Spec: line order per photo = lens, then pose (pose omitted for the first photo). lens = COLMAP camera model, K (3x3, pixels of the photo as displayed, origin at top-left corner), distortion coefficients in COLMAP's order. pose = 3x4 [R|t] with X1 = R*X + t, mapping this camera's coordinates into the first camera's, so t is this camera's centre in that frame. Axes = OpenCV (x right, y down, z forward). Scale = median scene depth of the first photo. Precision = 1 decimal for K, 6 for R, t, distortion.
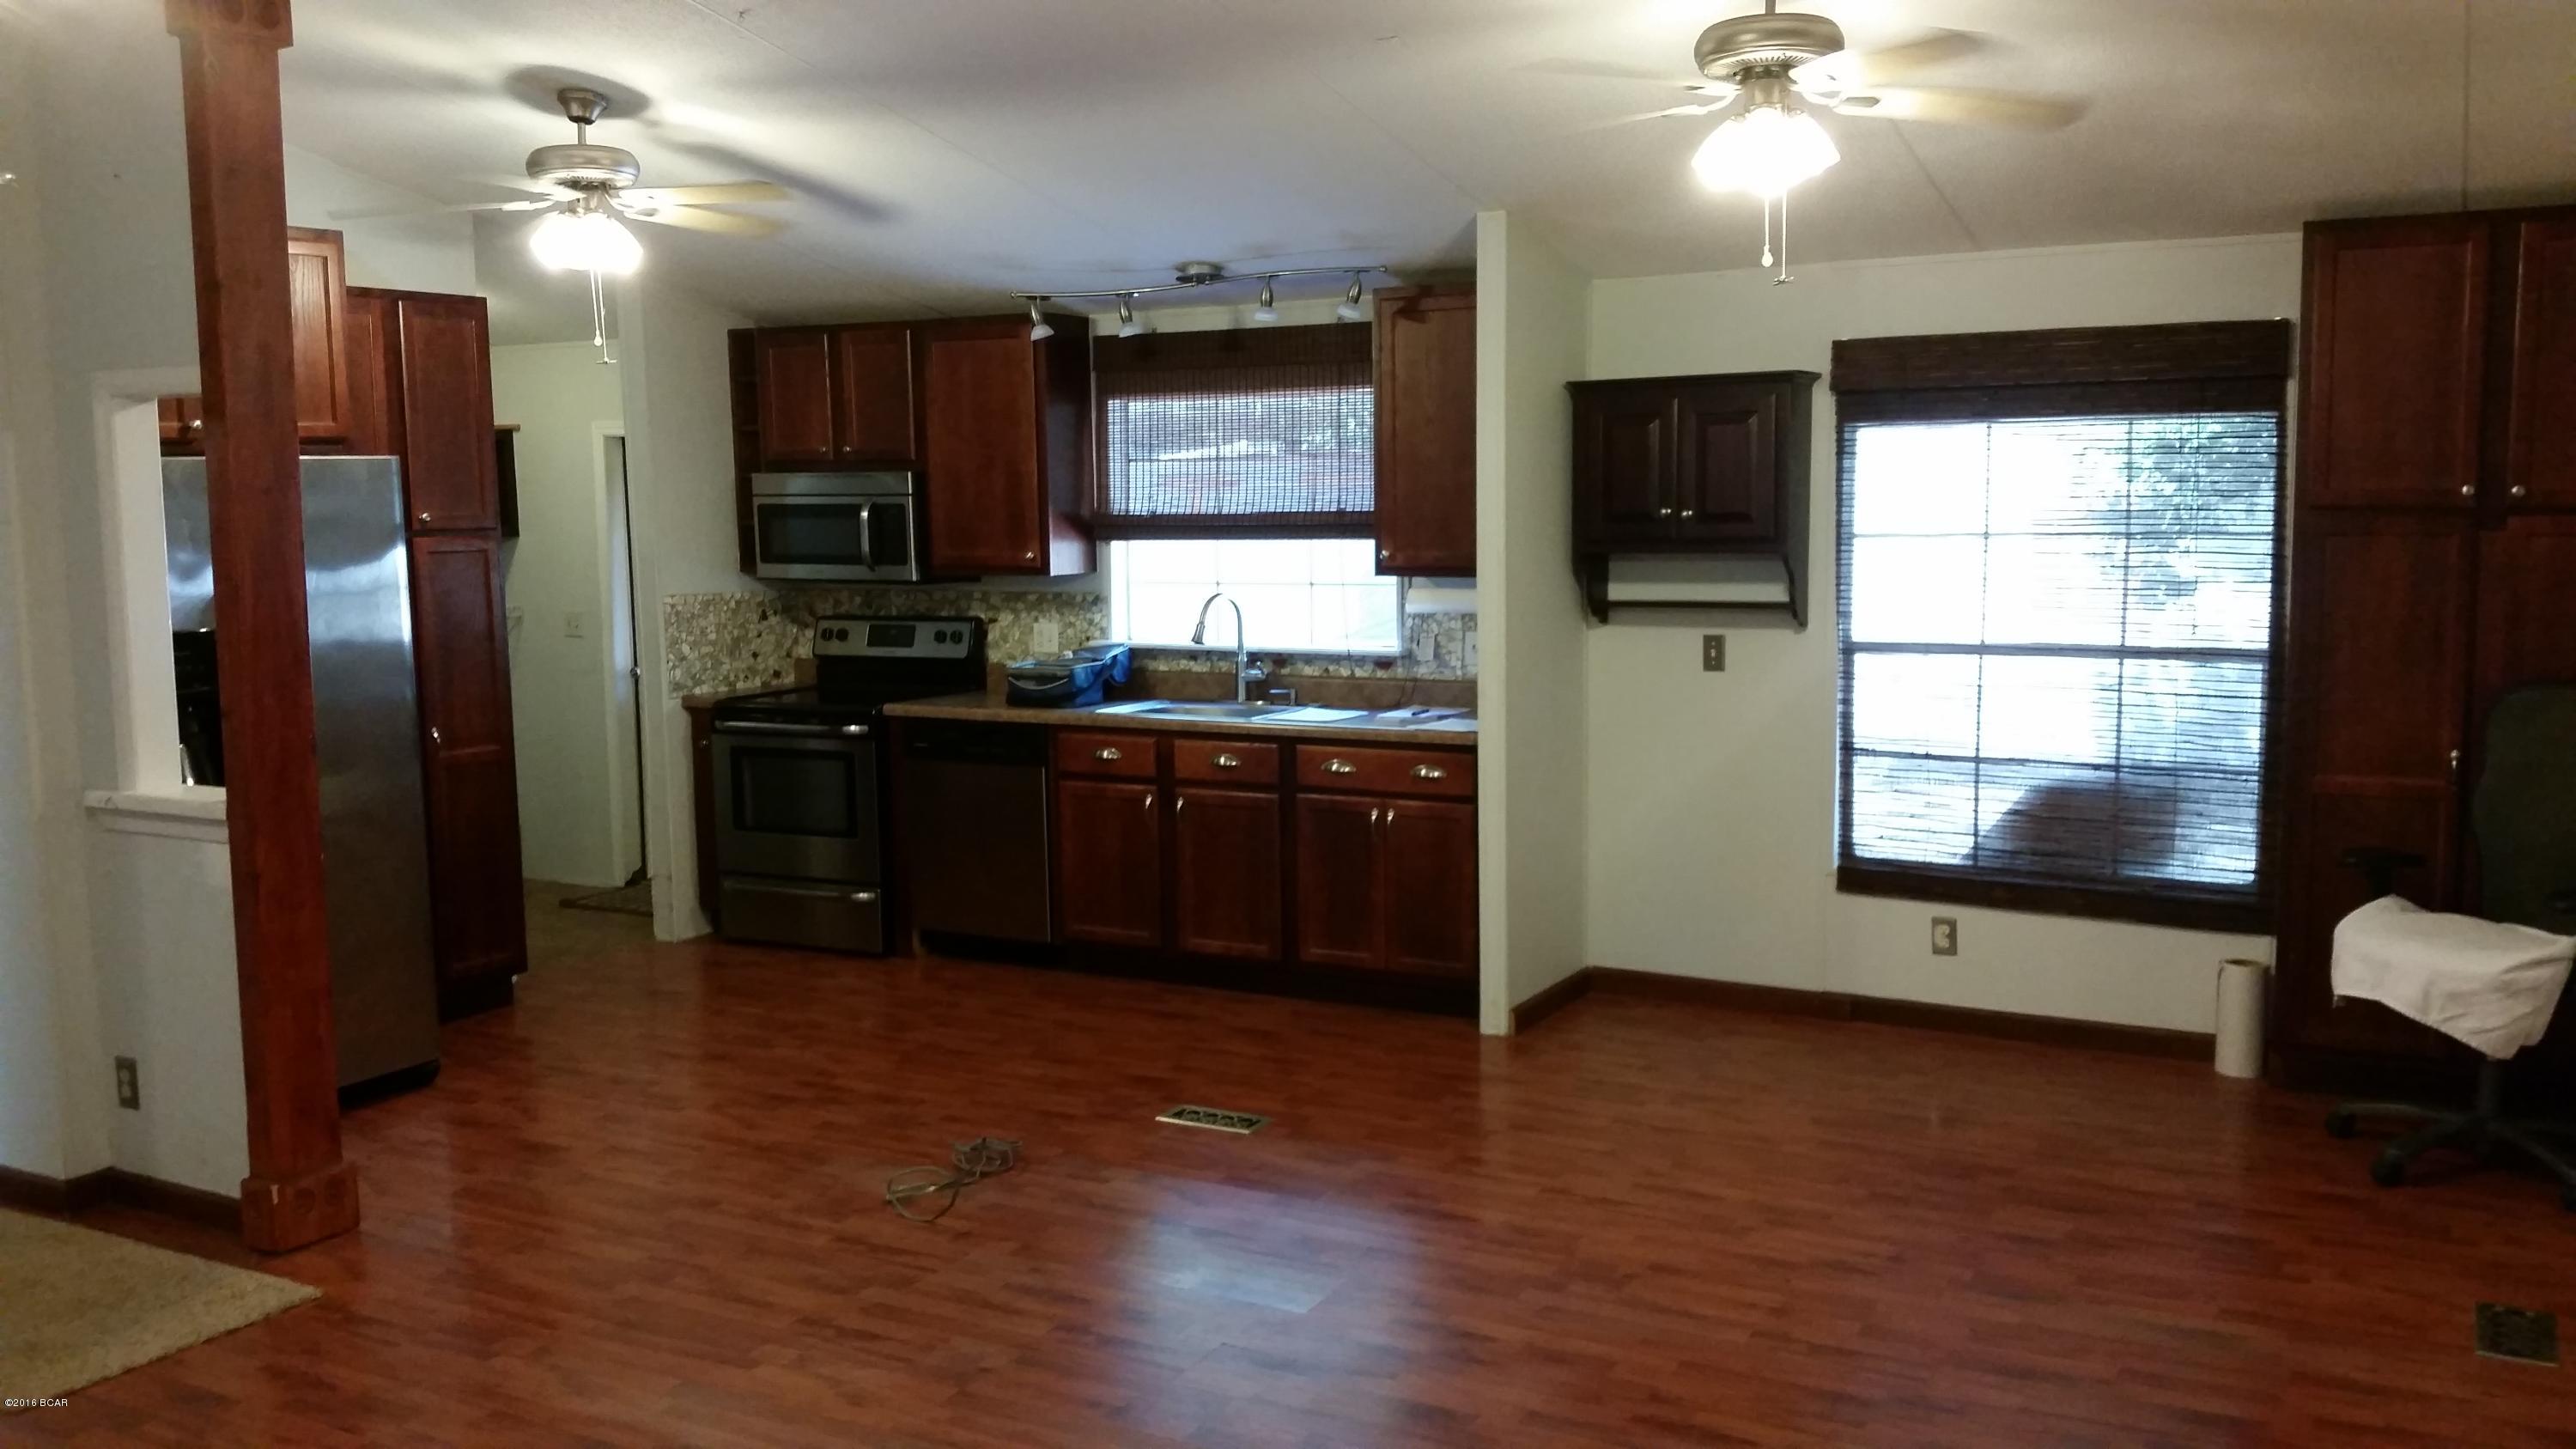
lens RADIAL K [[2081.5, 0, 1288.0], [0, 2081.5, 724.5], [0, 0, 1]] dist [0.163446, -0.382585]
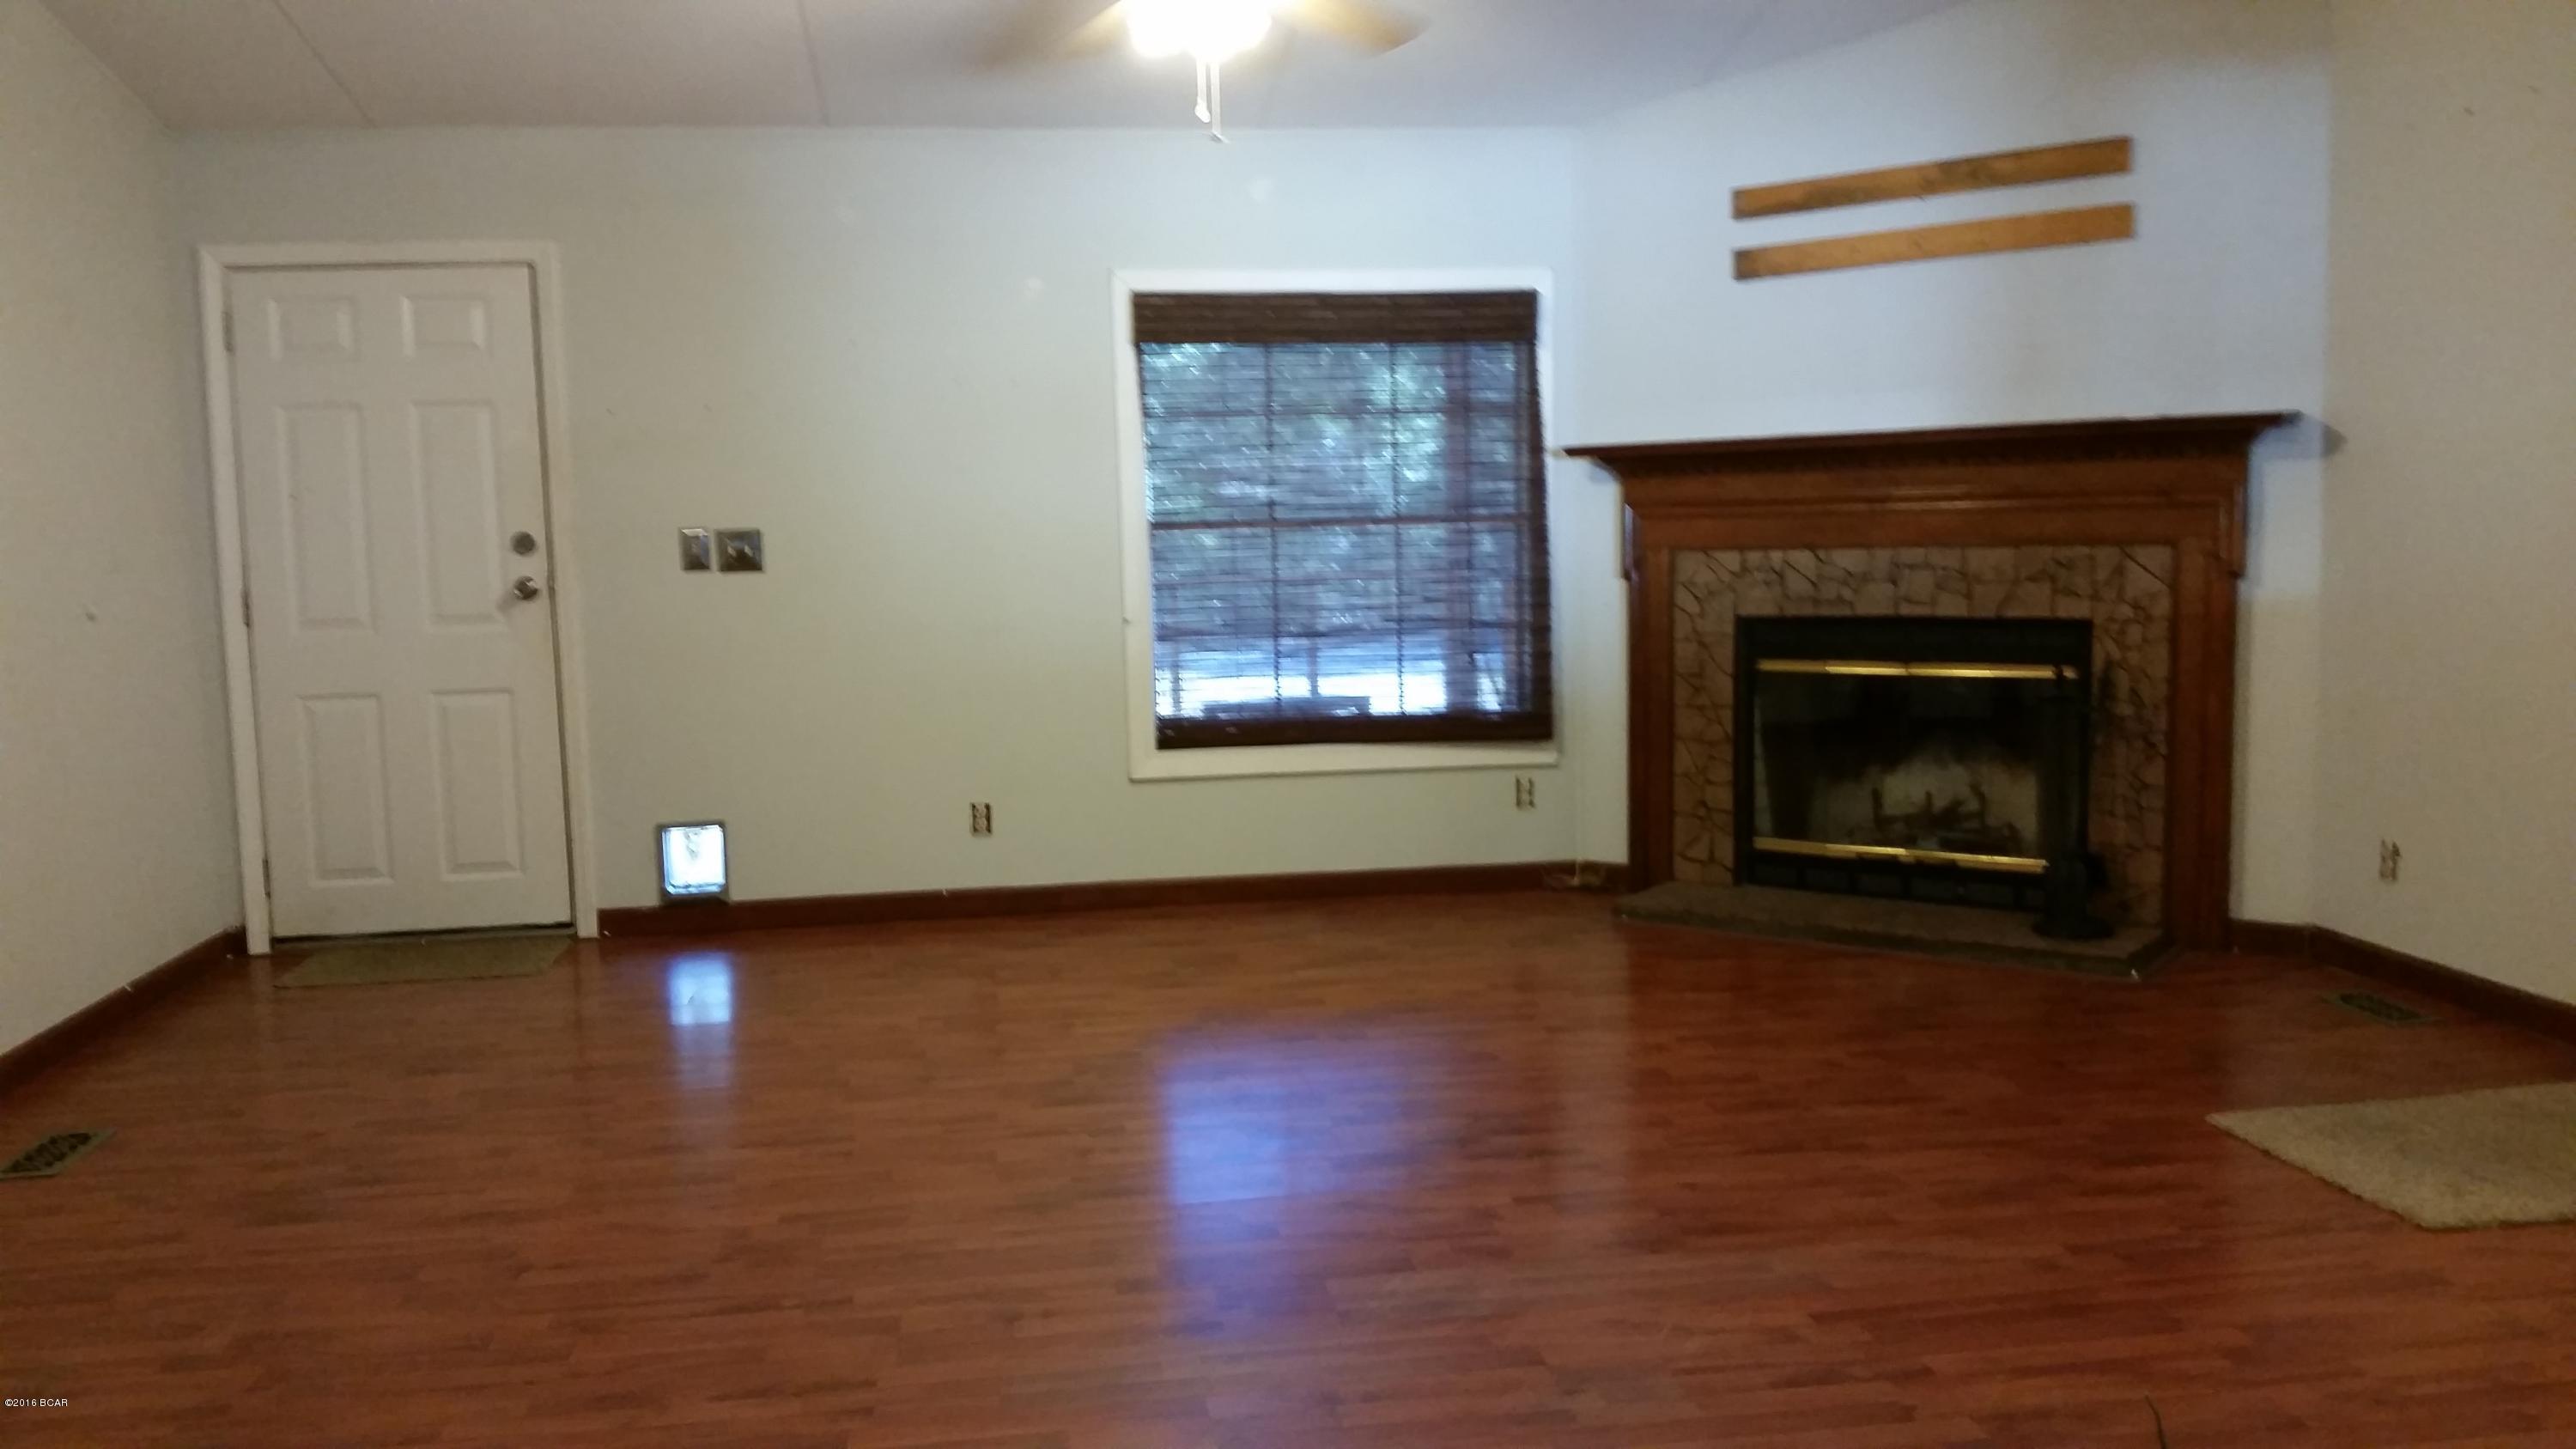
lens RADIAL K [[2081.5, 0, 1288.0], [0, 2081.5, 724.5], [0, 0, 1]] dist [0.163446, -0.382585]
pose [[-0.805851, 0.090537, -0.585156, 0.220257], [-0.026632, 0.981699, 0.188567, -0.026536], [0.591520, 0.167540, -0.788692, 1.005201]]
